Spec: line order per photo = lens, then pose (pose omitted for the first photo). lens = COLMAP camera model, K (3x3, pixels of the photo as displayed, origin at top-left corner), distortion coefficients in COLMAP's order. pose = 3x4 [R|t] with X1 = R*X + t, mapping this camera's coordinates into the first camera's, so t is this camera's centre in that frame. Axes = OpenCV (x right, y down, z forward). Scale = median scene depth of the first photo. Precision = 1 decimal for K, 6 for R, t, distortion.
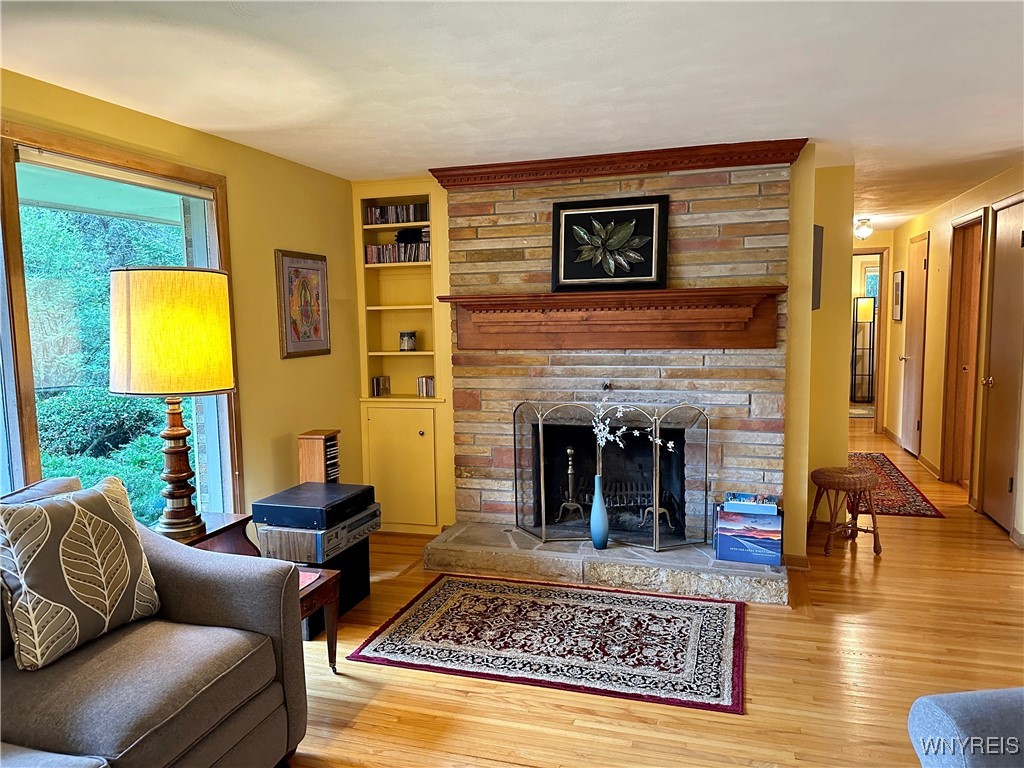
lens RADIAL K [[718.9, 0, 502.8], [0, 718.9, 385.6], [0, 0, 1]] dist [0.065076, -0.090067]
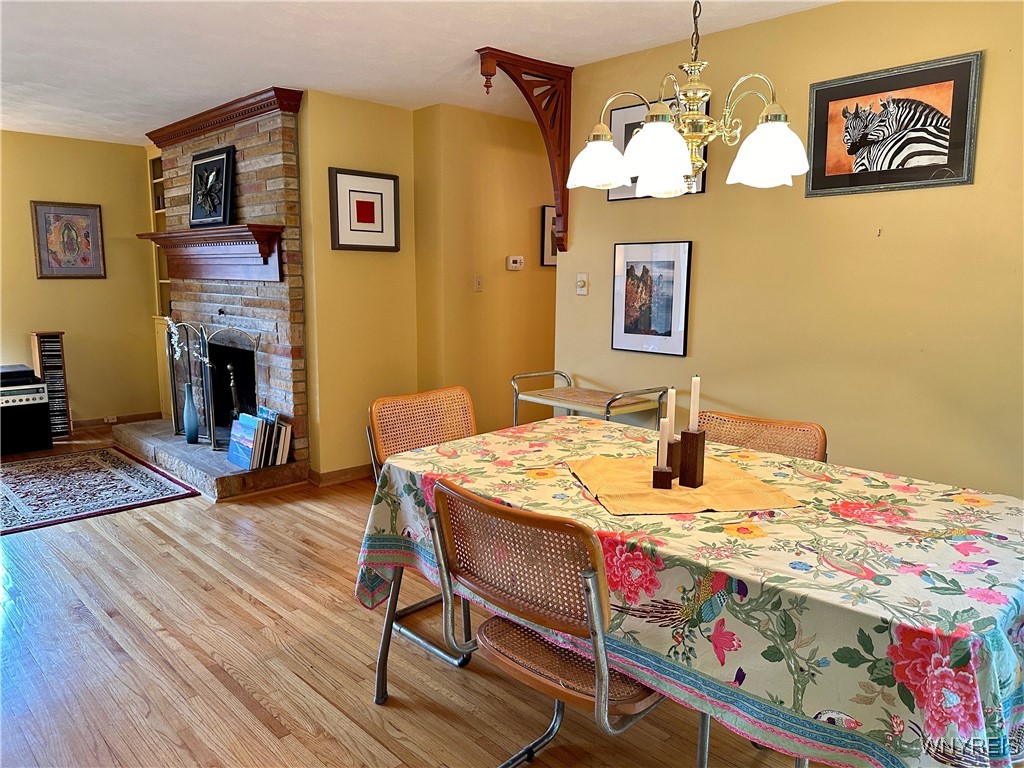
lens RADIAL K [[718.9, 0, 512.5], [0, 718.9, 389.4], [0, 0, 1]] dist [0.065076, -0.090067]
pose [[0.884200, 0.099656, -0.456354, 1.142891], [-0.072454, 0.994413, 0.076772, 0.001869], [0.461455, -0.034817, 0.886480, 0.160190]]
